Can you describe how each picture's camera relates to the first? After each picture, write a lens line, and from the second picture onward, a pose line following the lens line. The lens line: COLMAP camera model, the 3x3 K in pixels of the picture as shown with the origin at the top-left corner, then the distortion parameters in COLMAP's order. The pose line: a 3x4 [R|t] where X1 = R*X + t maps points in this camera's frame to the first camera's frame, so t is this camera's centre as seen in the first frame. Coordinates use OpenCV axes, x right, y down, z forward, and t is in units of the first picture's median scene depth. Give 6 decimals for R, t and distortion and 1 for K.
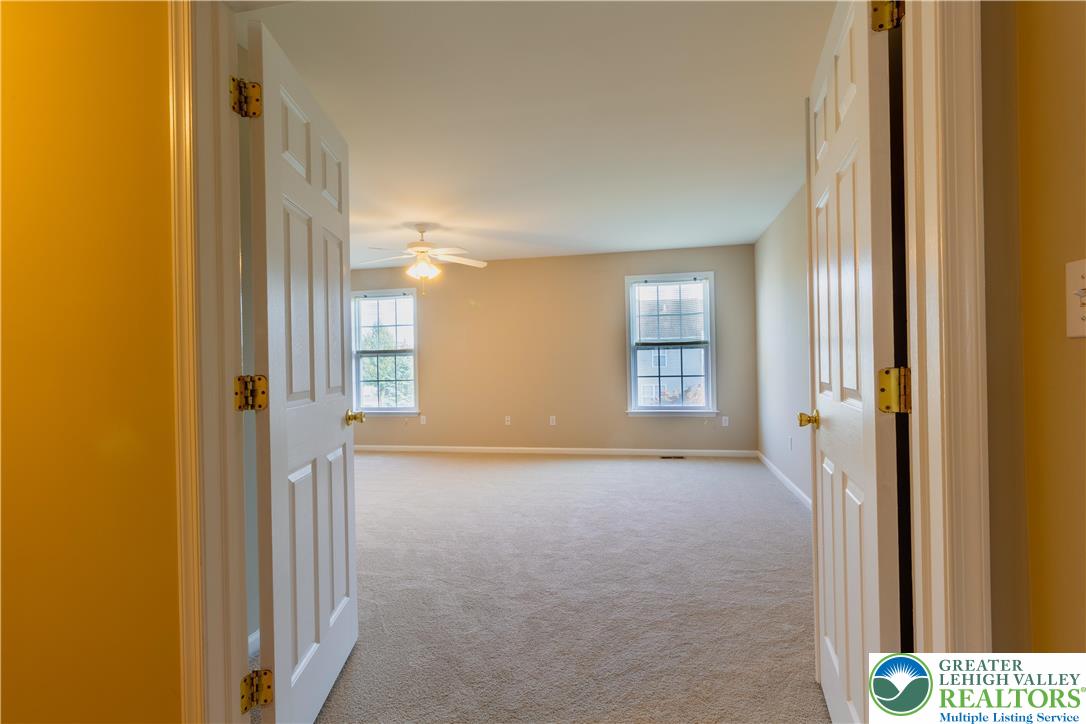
lens RADIAL K [[511.2, 0, 560.0], [0, 511.2, 363.1], [0, 0, 1]] dist [-0.002123, 0.000083]
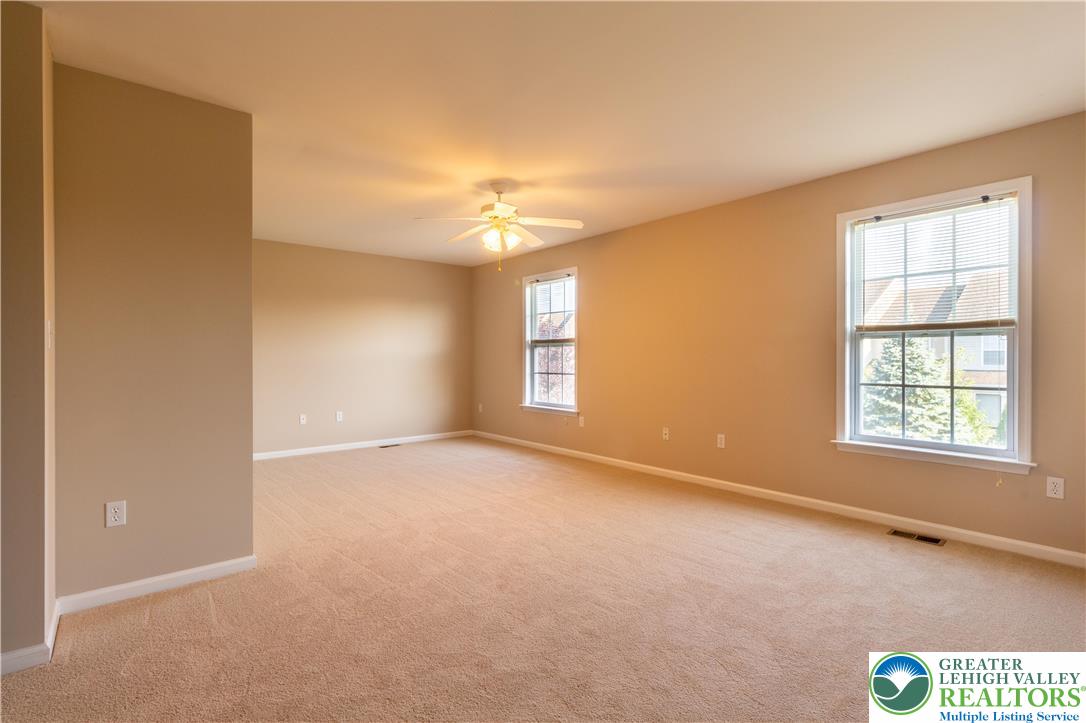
lens RADIAL K [[511.2, 0, 560.0], [0, 511.2, 362.6], [0, 0, 1]] dist [-0.002123, 0.000083]
pose [[0.783728, 0.026815, -0.620525, 0.247958], [-0.016385, 0.999613, 0.022502, -0.005633], [0.620888, -0.007468, 0.783863, 0.332524]]
